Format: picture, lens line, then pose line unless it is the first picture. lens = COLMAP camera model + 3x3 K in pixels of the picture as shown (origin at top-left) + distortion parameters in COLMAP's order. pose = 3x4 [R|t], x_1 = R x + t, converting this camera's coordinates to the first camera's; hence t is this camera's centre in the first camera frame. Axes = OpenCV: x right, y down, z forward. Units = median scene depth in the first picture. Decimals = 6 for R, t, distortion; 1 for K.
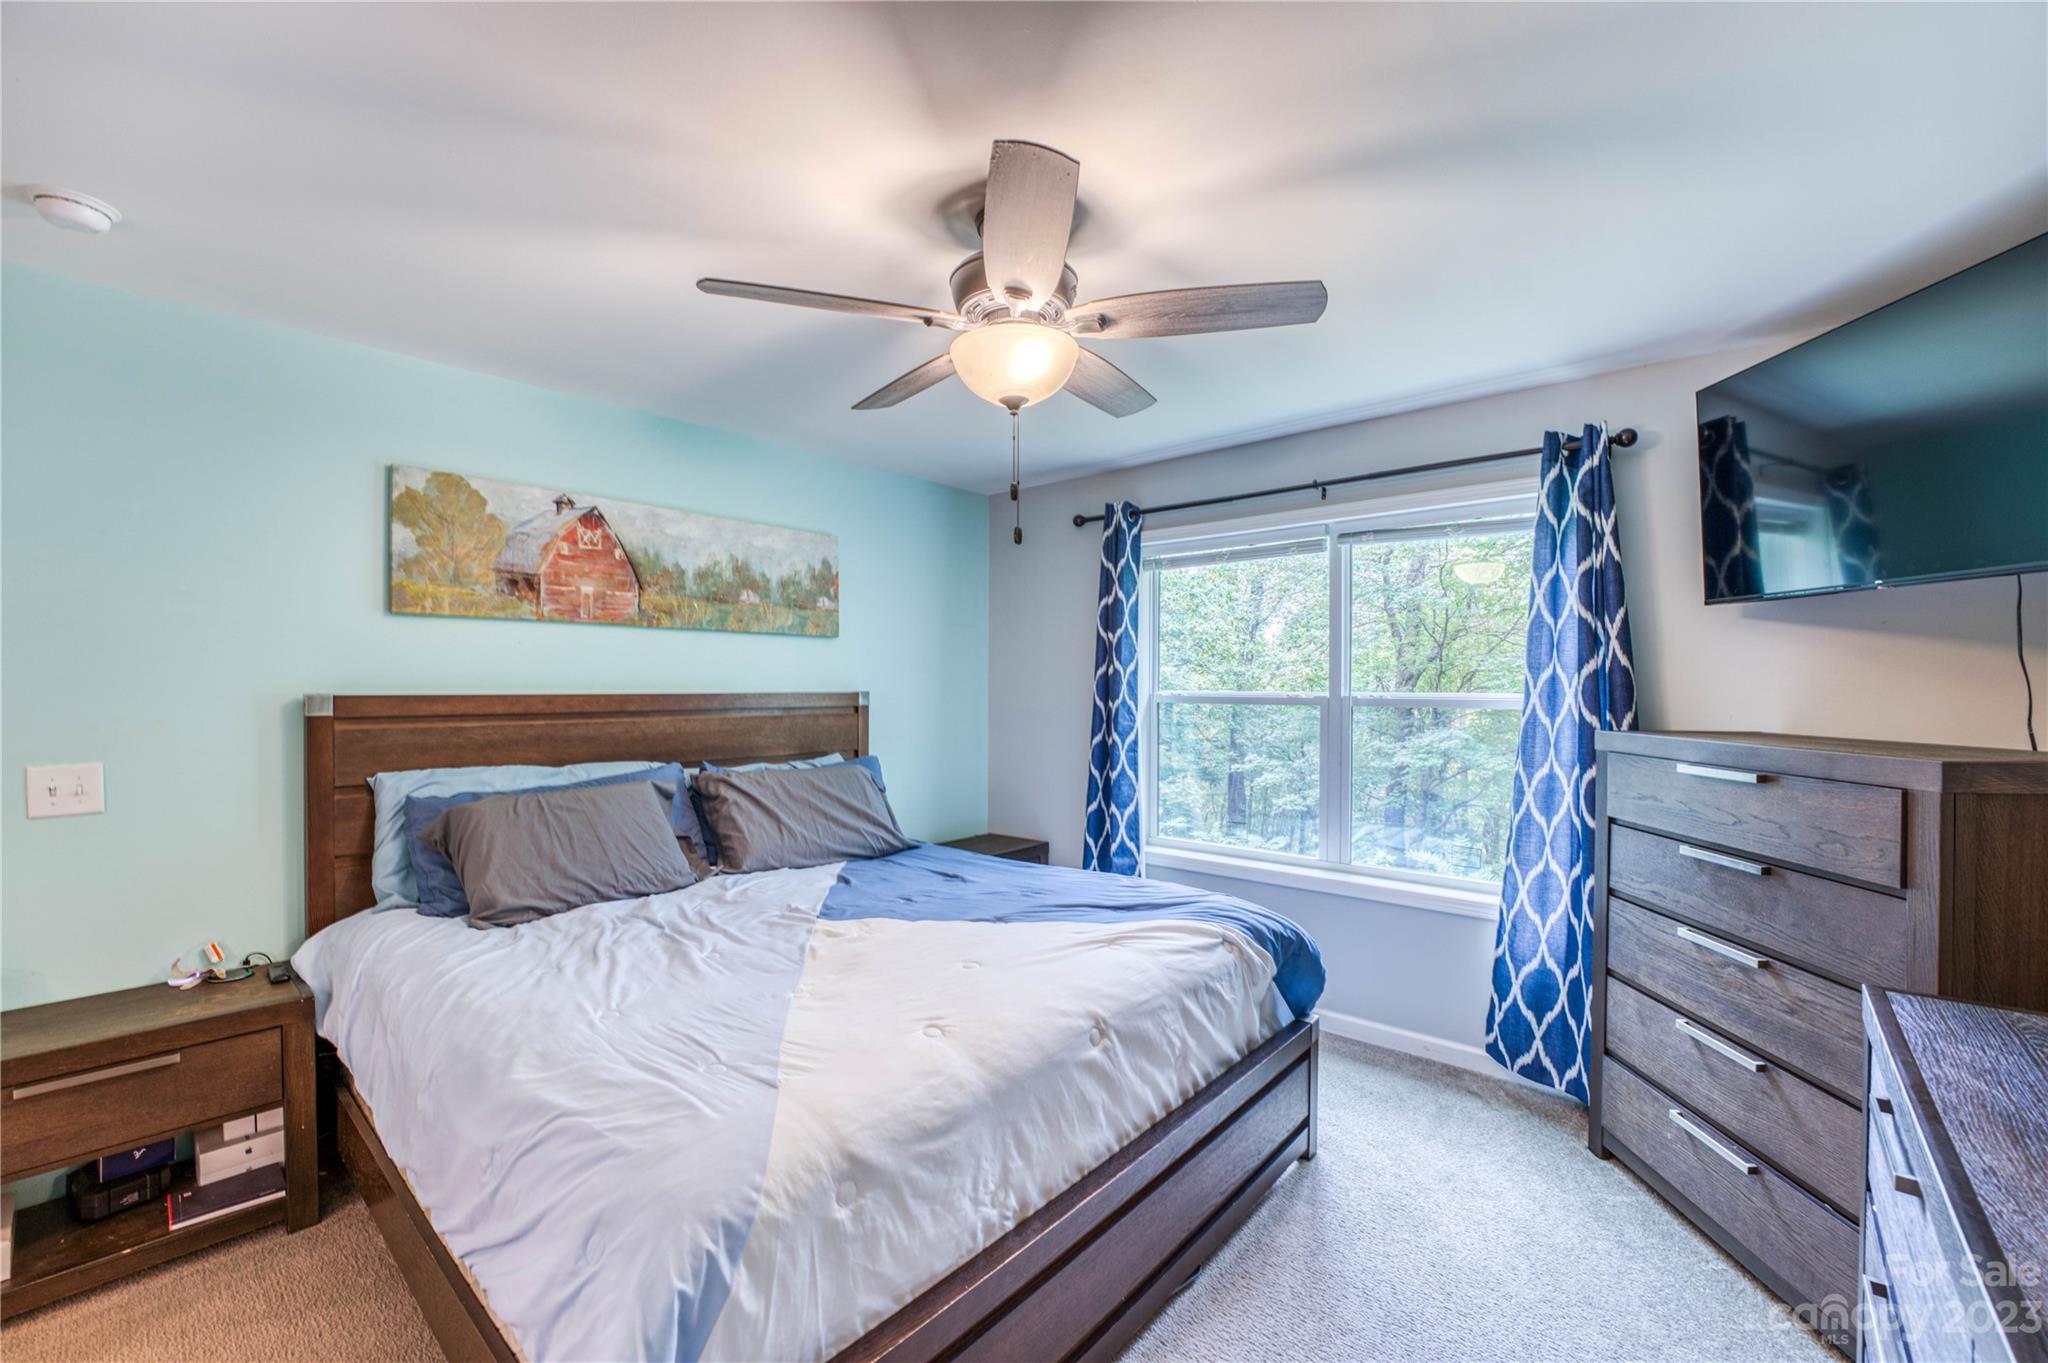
lens RADIAL K [[834.8, 0, 1018.1], [0, 834.8, 683.2], [0, 0, 1]] dist [-0.034299, 0.004923]
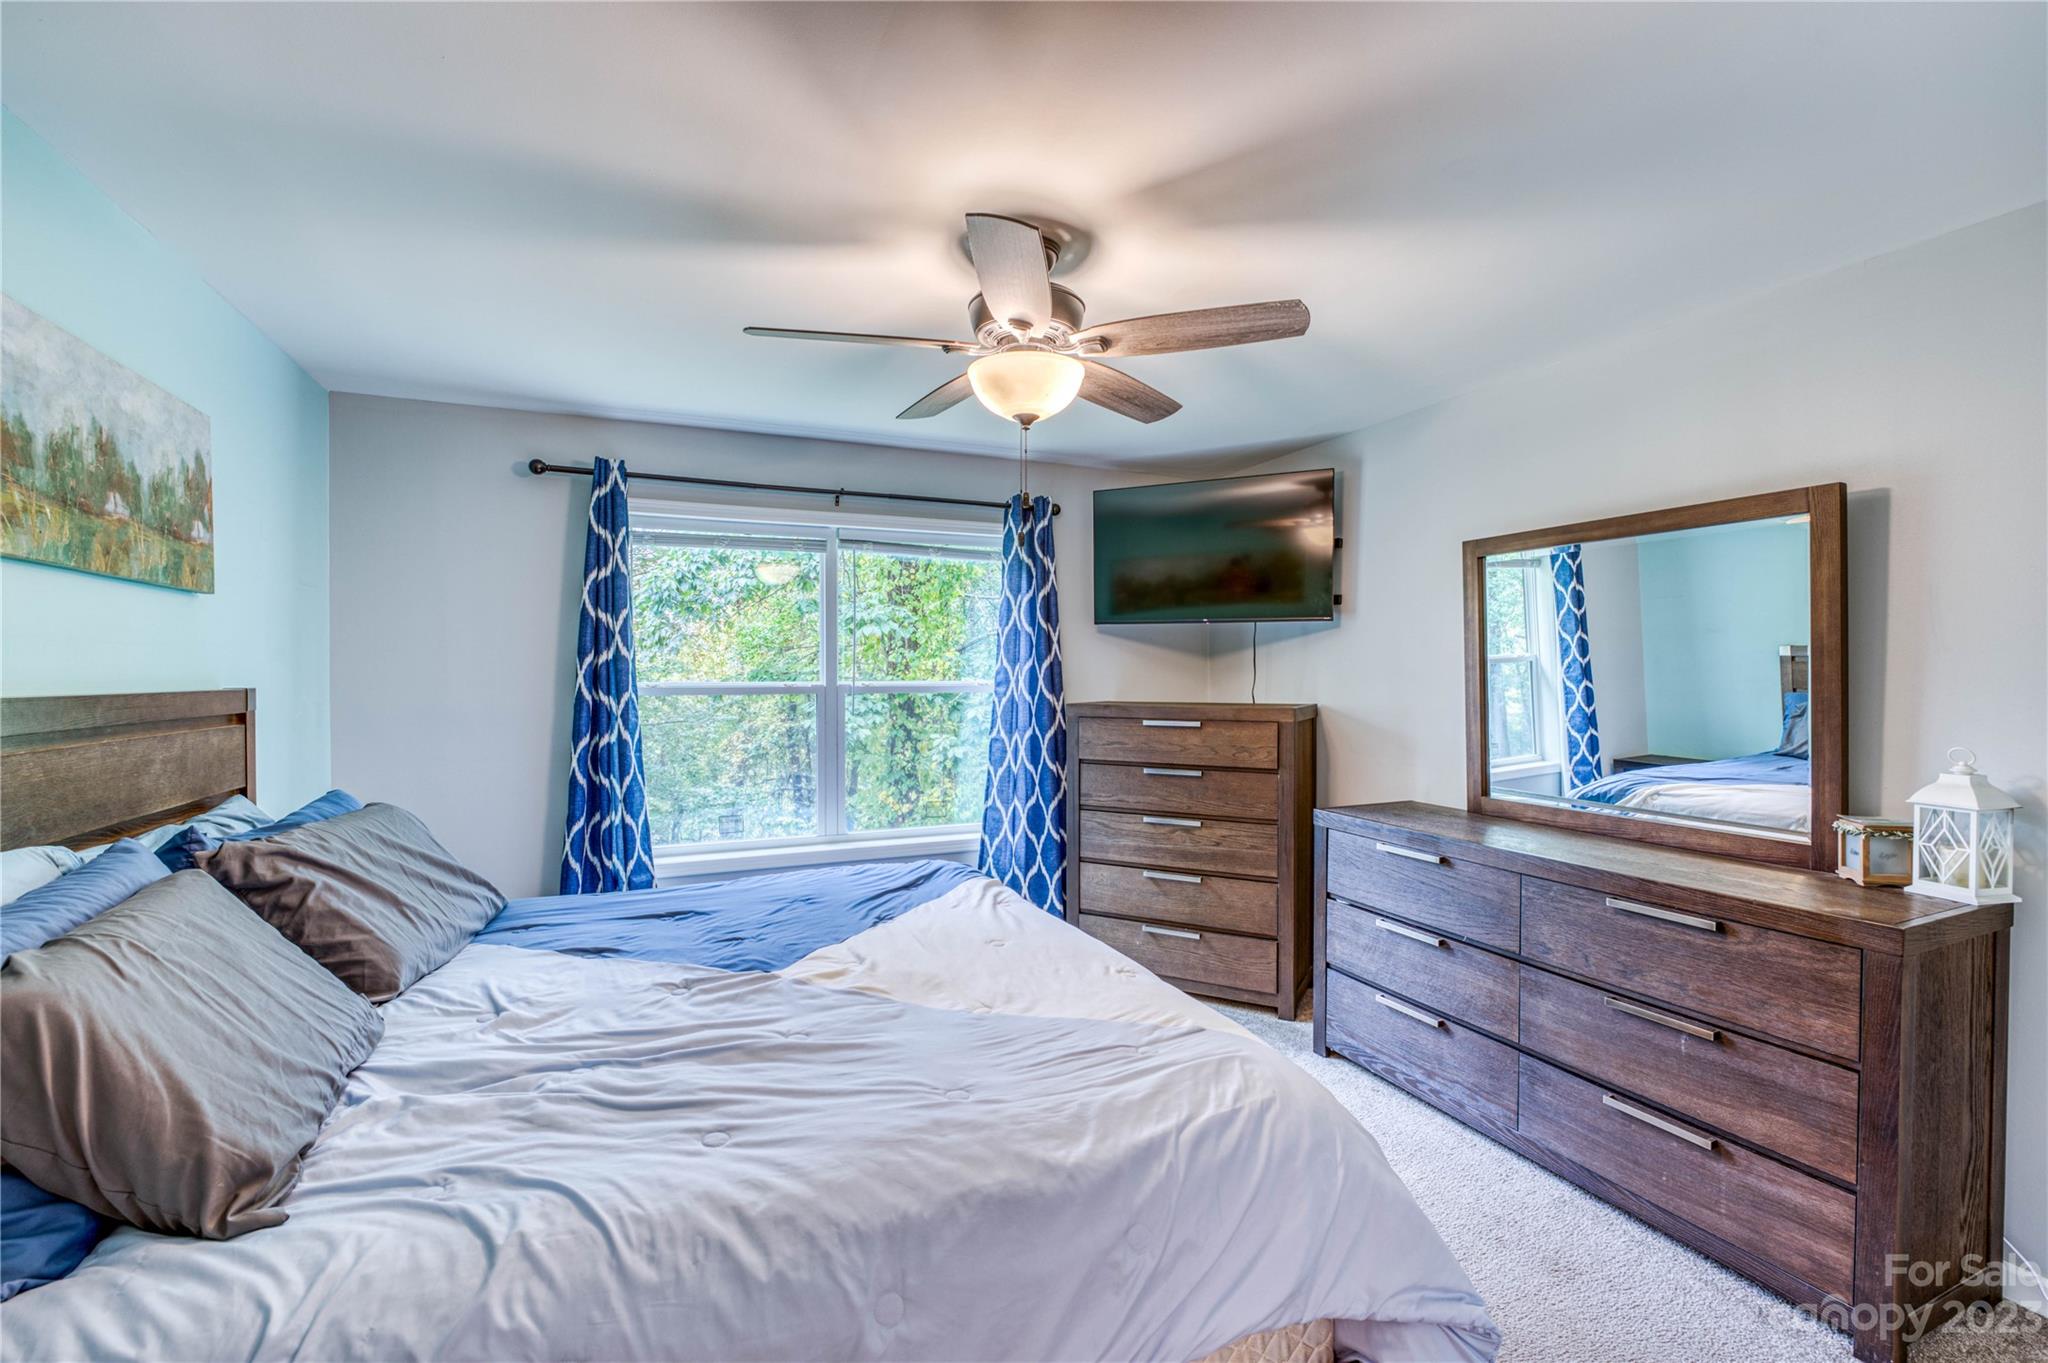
lens RADIAL K [[894.0, 0, 1015.6], [0, 894.0, 676.9], [0, 0, 1]] dist [-0.027400, 0.003535]
pose [[0.420732, -0.006720, 0.907160, -0.633890], [0.001024, 0.999975, 0.006933, -0.002532], [-0.907184, -0.001988, 0.420729, 0.301310]]
